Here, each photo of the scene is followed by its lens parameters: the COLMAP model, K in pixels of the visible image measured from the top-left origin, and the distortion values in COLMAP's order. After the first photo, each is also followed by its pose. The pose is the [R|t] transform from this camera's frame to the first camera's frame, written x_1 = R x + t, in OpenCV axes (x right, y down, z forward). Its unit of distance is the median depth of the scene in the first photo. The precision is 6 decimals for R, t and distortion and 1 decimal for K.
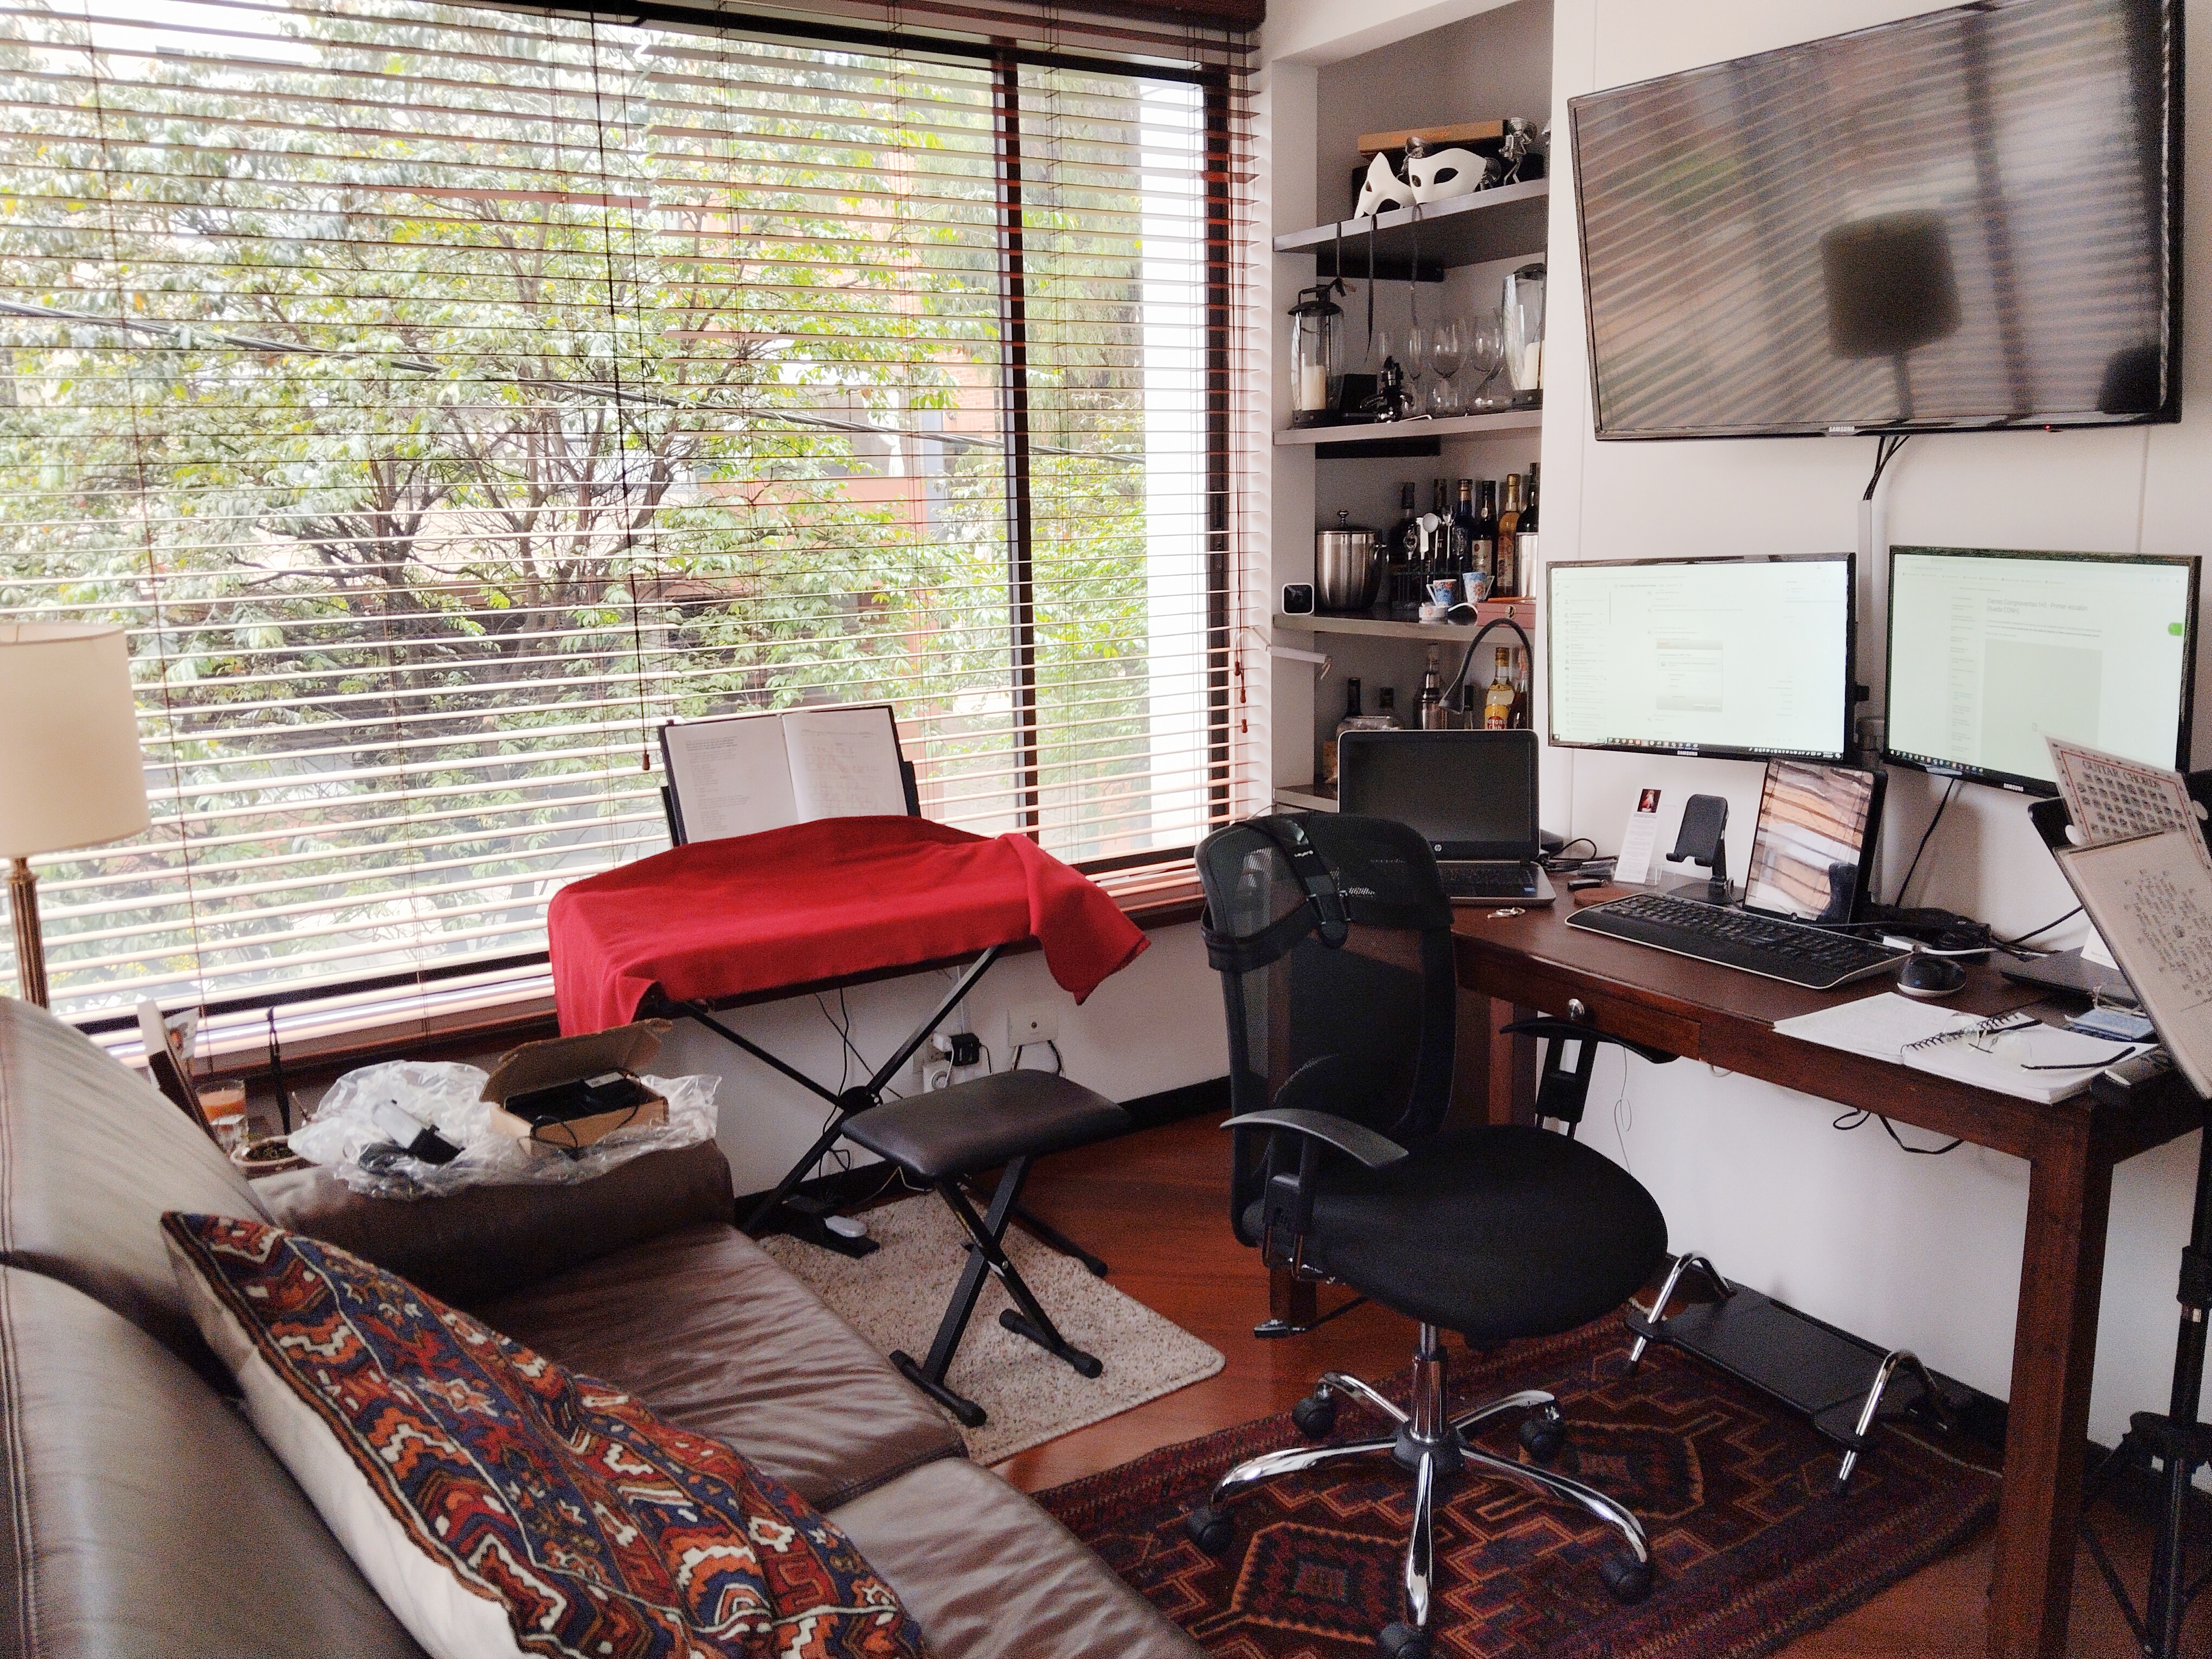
lens RADIAL K [[1760.1, 0, 1099.9], [0, 1760.1, 802.0], [0, 0, 1]] dist [0.089184, -0.152749]
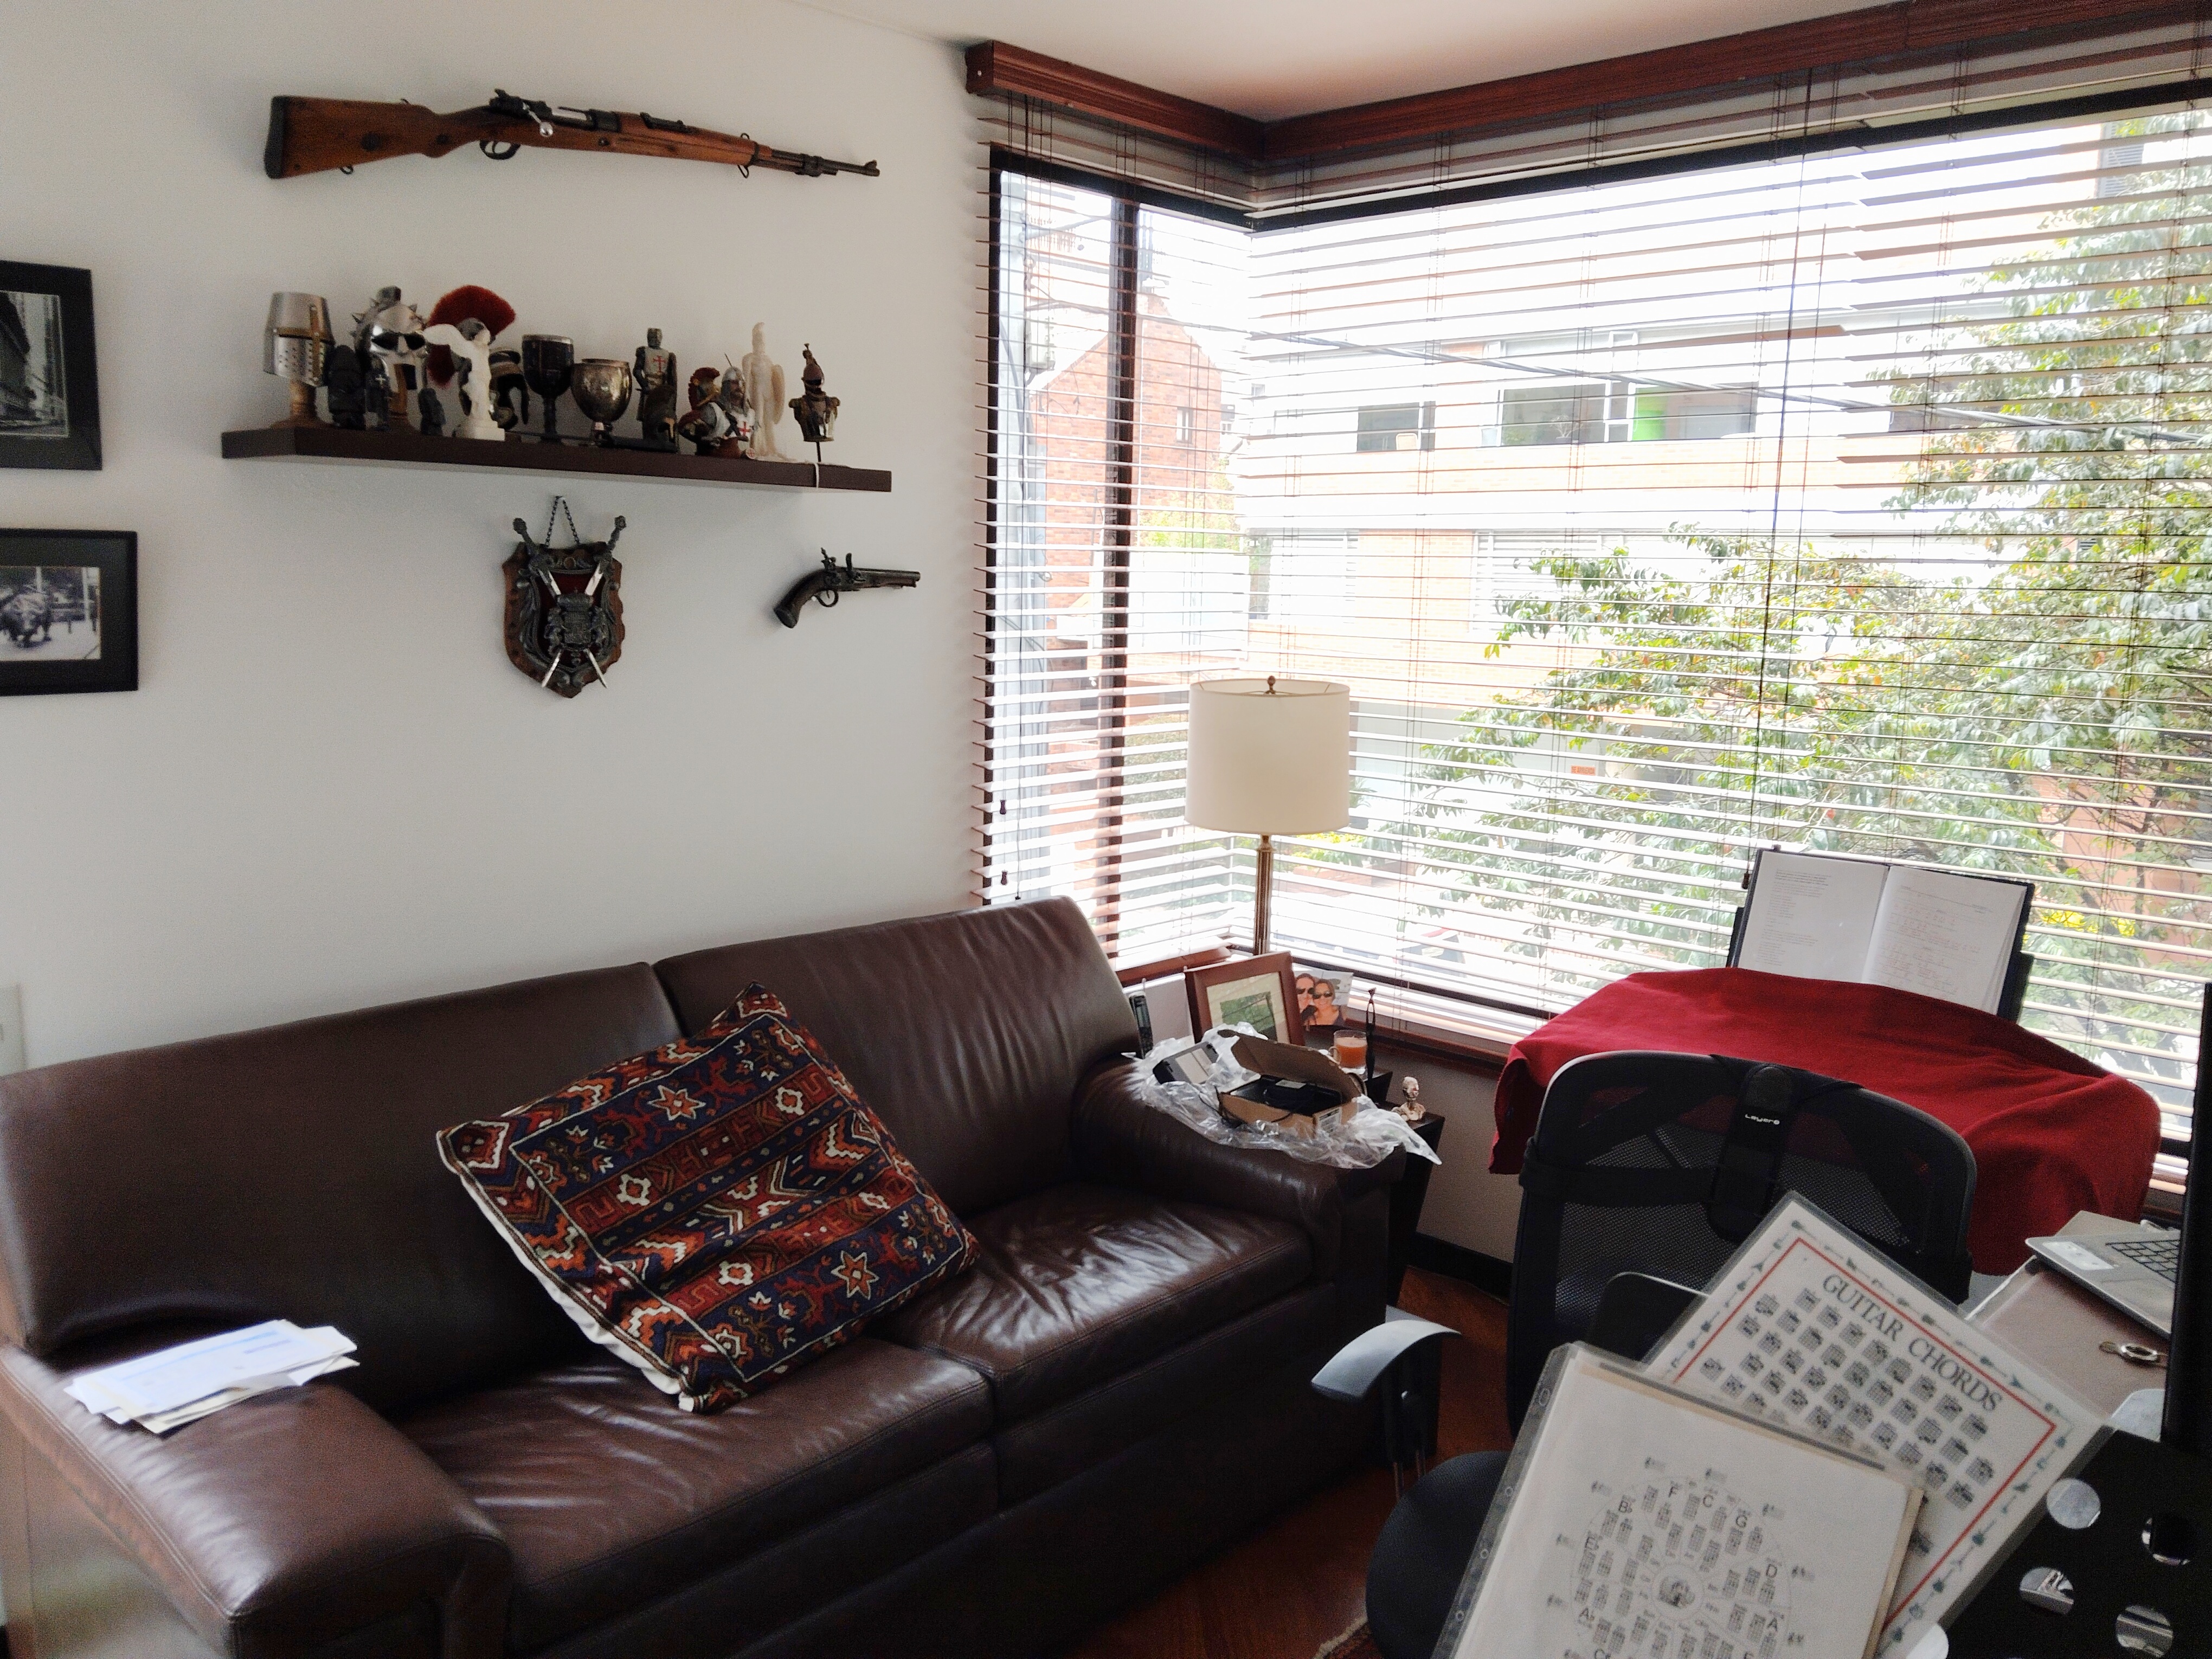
lens RADIAL K [[1760.1, 0, 1099.9], [0, 1760.1, 802.0], [0, 0, 1]] dist [0.089184, -0.152749]
pose [[0.242621, 0.164626, -0.956051, 0.621410], [-0.193468, 0.973911, 0.118604, -0.116670], [0.950634, 0.156189, 0.268142, 0.378761]]
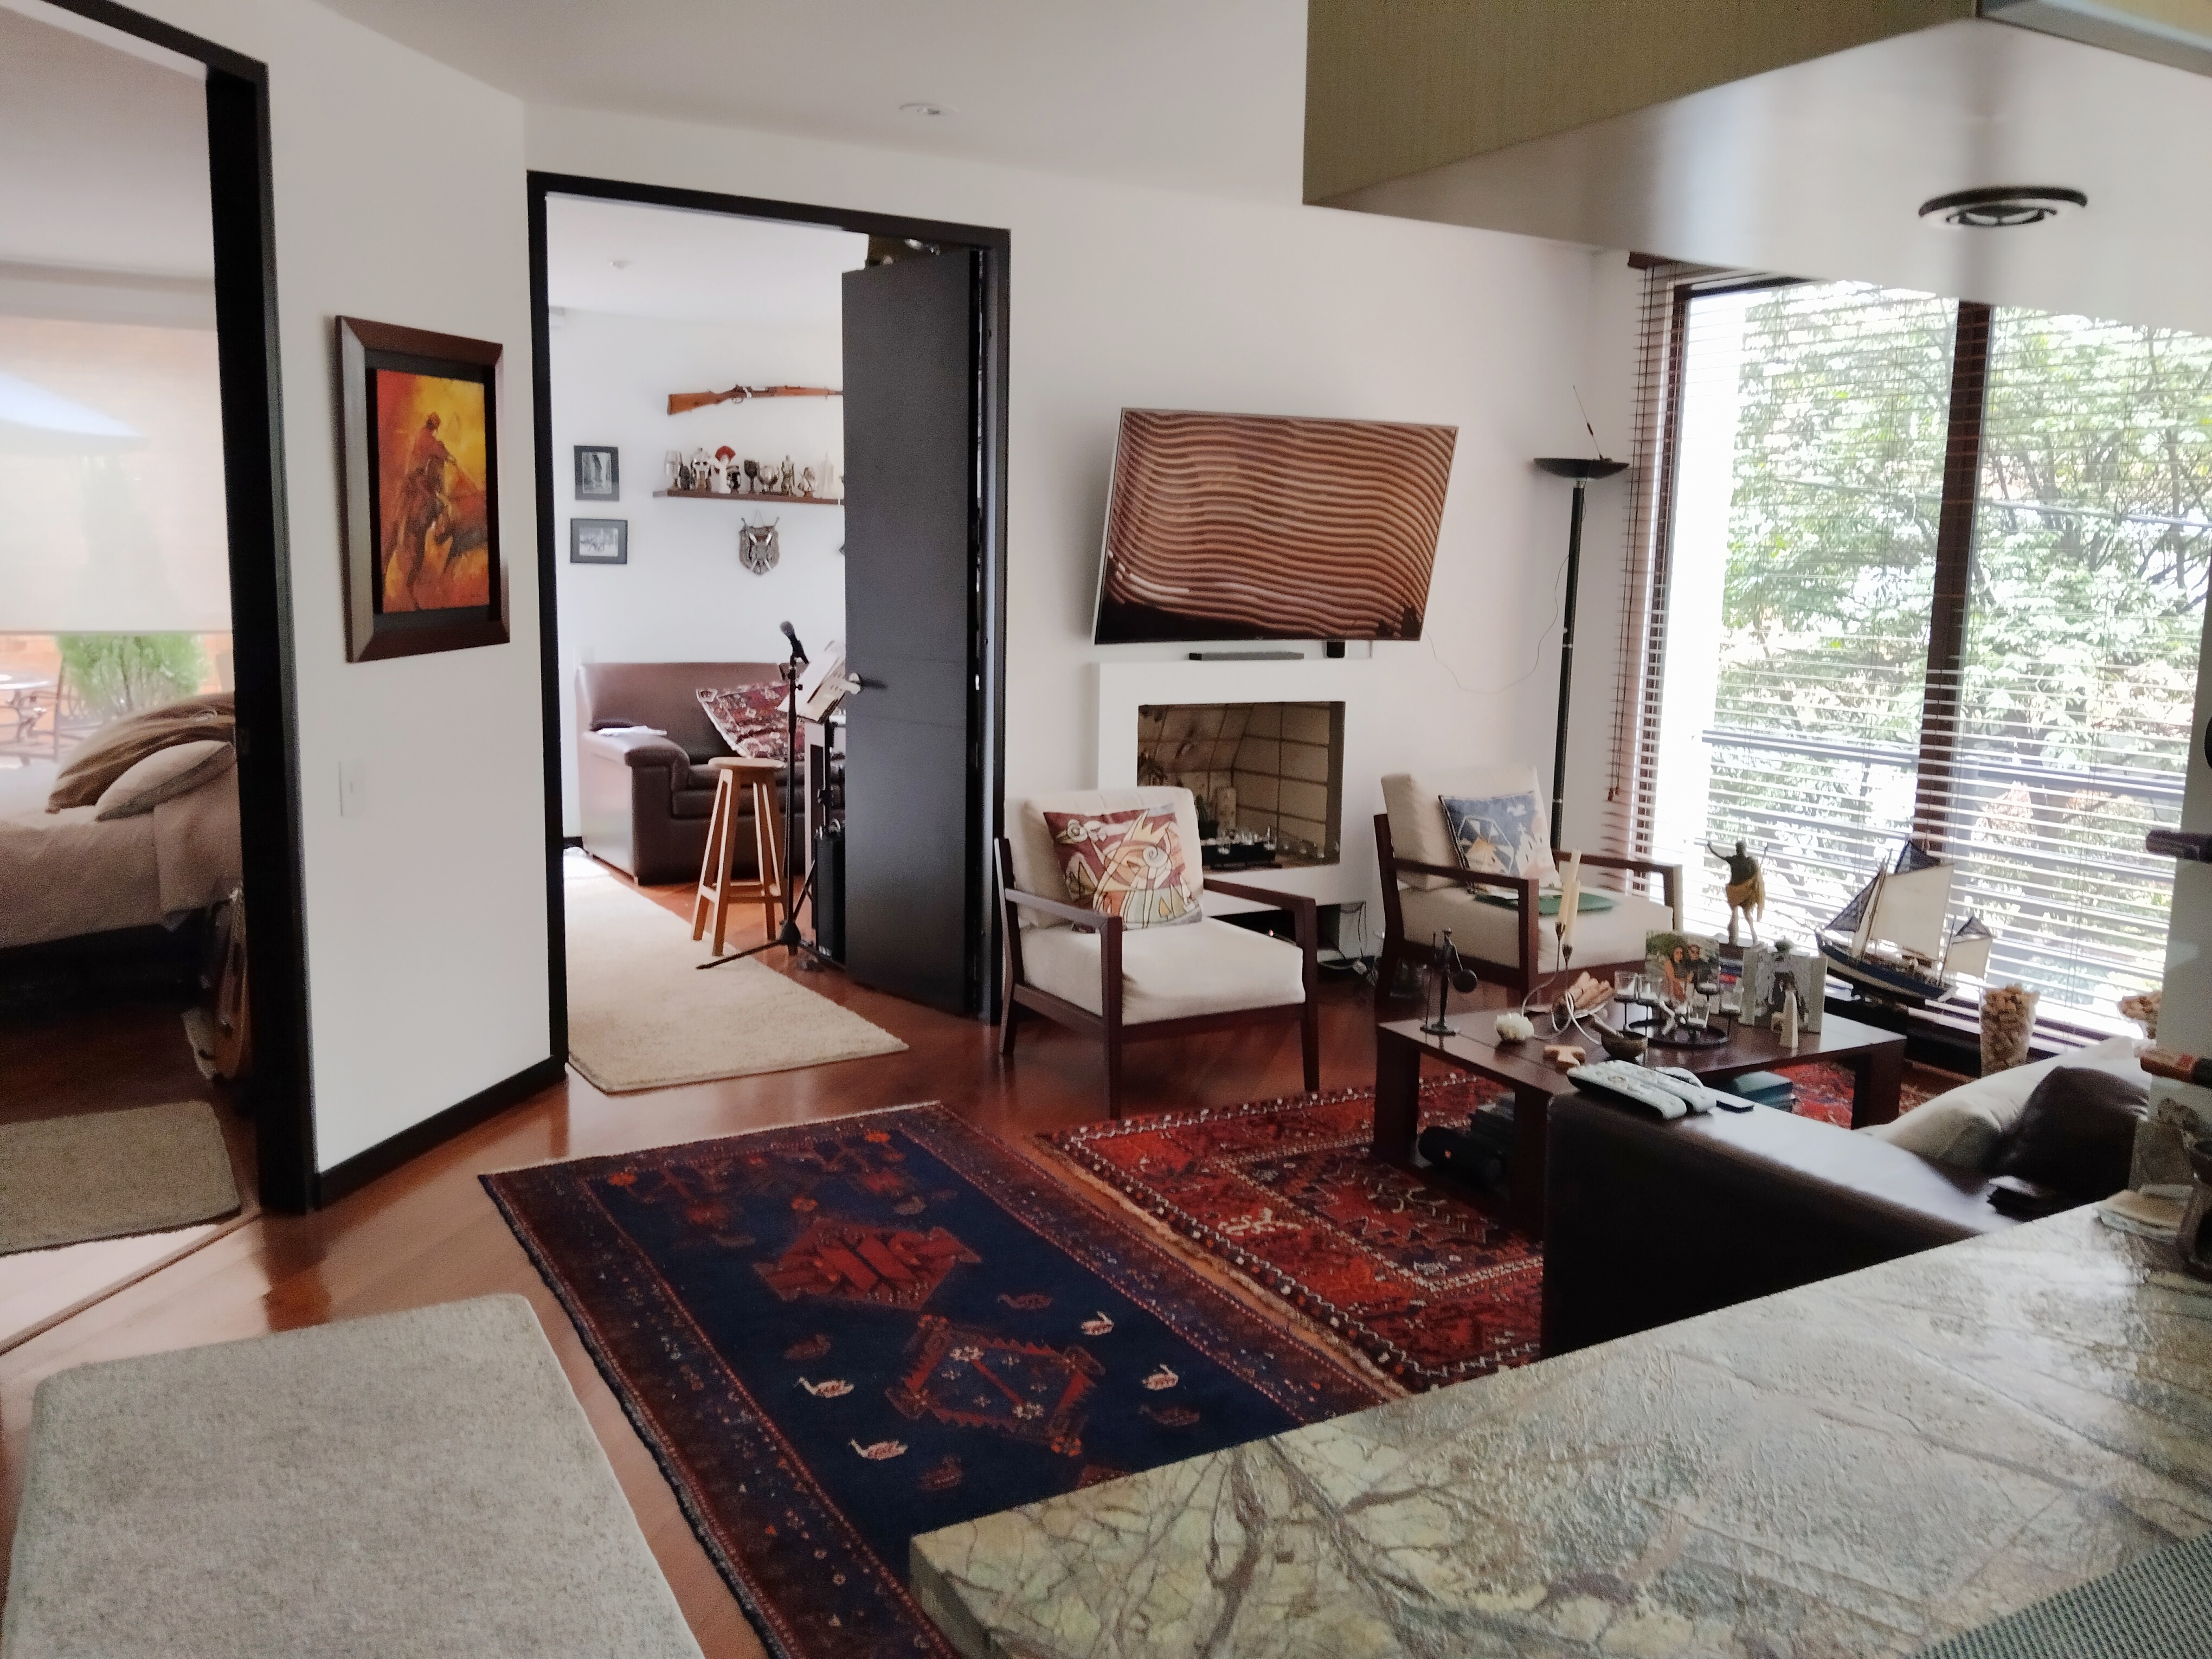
lens RADIAL K [[1760.1, 0, 1099.9], [0, 1760.1, 802.0], [0, 0, 1]] dist [0.089184, -0.152749]
pose [[-0.050246, 0.152666, -0.987000, 2.297855], [-0.188158, 0.969104, 0.159477, -0.199939], [0.980853, 0.193725, -0.019968, 0.956832]]
